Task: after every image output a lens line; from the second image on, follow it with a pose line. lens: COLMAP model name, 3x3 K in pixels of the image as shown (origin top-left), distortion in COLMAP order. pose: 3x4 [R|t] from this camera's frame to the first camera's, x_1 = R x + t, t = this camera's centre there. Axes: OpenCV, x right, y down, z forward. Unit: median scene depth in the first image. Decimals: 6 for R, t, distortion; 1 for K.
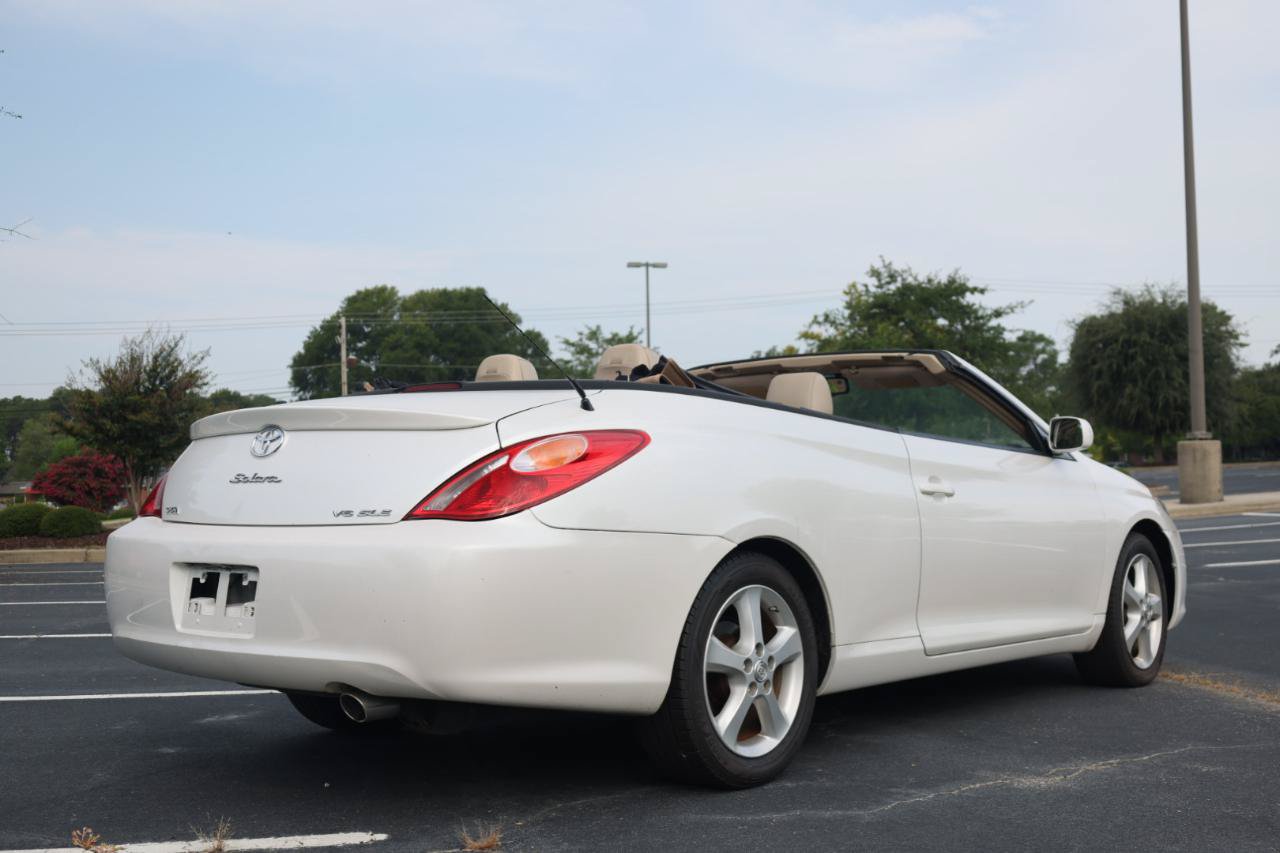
lens RADIAL K [[1611.6, 0, 640.0], [0, 1611.6, 426.5], [0, 0, 1]] dist [0.024834, 0.003619]
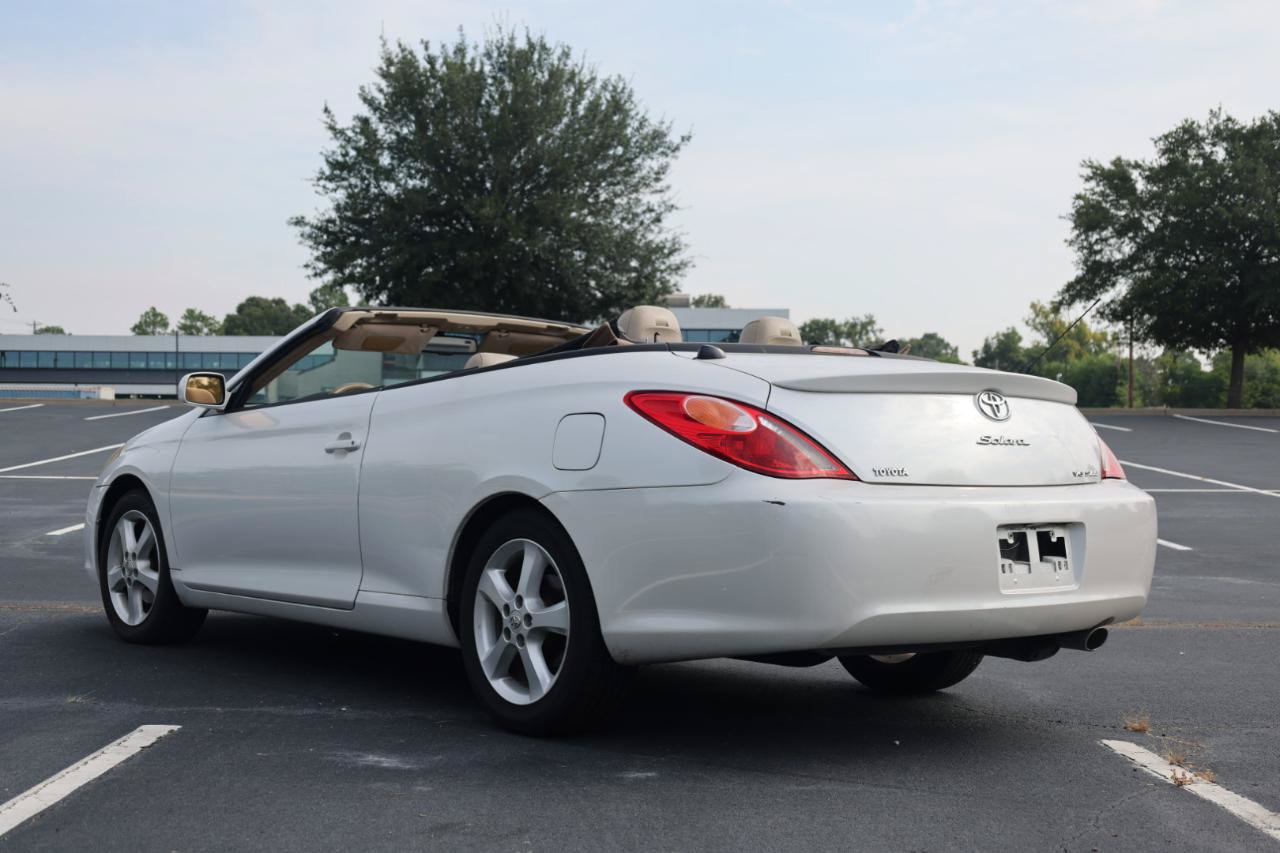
lens RADIAL K [[1749.7, 0, 666.7], [0, 1749.7, 430.2], [0, 0, 1]] dist [0.100160, 0.022159]
pose [[0.129817, 0.020900, 0.991318, -0.923930], [-0.055664, 0.998355, -0.013759, 0.035436], [-0.989974, -0.053394, 0.130767, 0.713538]]
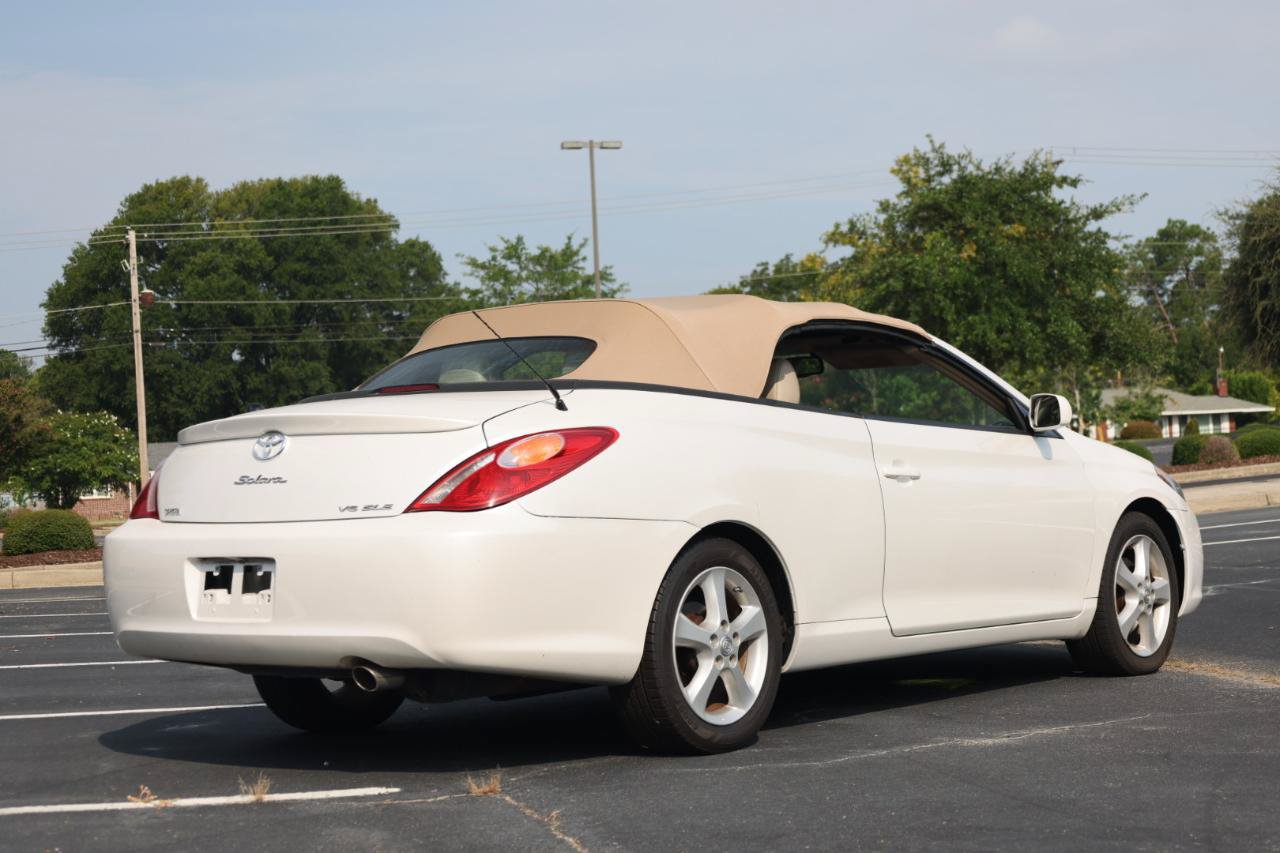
lens RADIAL K [[2700.0, 0, 640.0], [0, 2700.0, 426.5], [0, 0, 1]] dist [-0.046006, -0.193050]
pose [[0.999416, -0.026034, 0.022118, -0.013280], [0.025594, 0.999474, 0.019920, -0.022640], [-0.022625, -0.019342, 0.999557, -0.560211]]
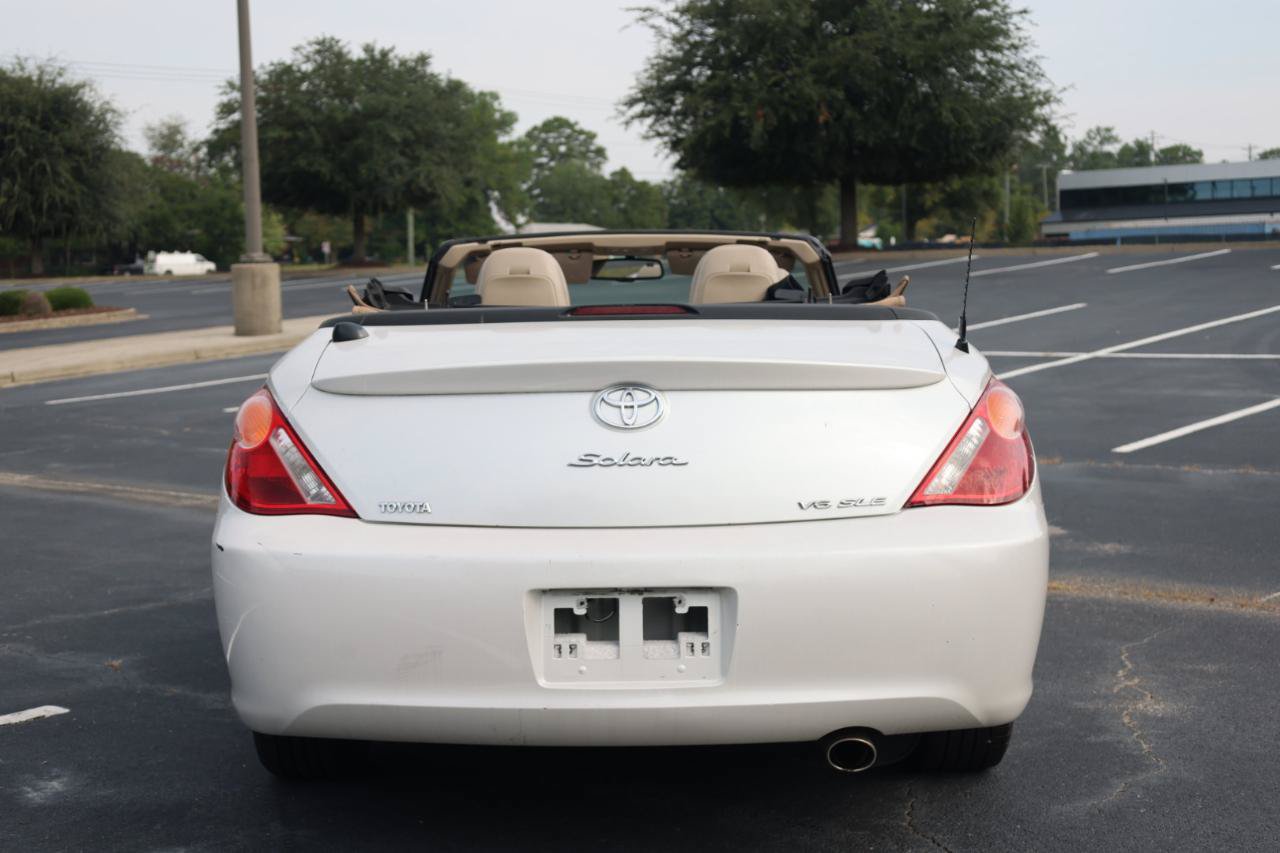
lens RADIAL K [[1903.8, 0, 640.0], [0, 1903.8, 426.5], [0, 0, 1]] dist [0.000931, 0.079645]
pose [[0.746868, -0.056933, 0.662530, -0.526425], [-0.018429, 0.994173, 0.106207, -0.047770], [-0.664717, -0.091533, 0.741467, 0.252443]]
